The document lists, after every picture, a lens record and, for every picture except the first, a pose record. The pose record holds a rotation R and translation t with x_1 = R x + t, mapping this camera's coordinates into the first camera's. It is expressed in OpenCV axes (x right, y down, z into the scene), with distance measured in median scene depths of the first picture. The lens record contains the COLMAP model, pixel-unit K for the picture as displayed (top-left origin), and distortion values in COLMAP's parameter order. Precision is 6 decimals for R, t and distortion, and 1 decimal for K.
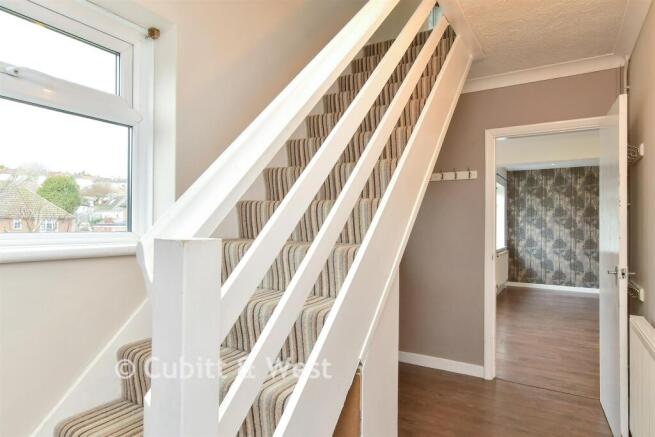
lens RADIAL K [[225.8, 0, 327.7], [0, 225.8, 225.1], [0, 0, 1]] dist [0.000321, 0.000021]
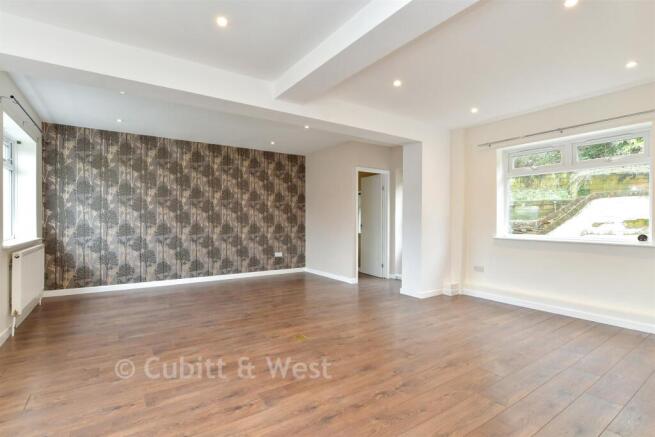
lens RADIAL K [[313.7, 0, 327.8], [0, 313.7, 215.8], [0, 0, 1]] dist [-0.001530, -0.000244]
pose [[0.607173, -0.005977, 0.794547, 0.580401], [-0.010503, 0.999824, 0.015548, 0.008608], [-0.794500, -0.017786, 0.607003, -0.206391]]
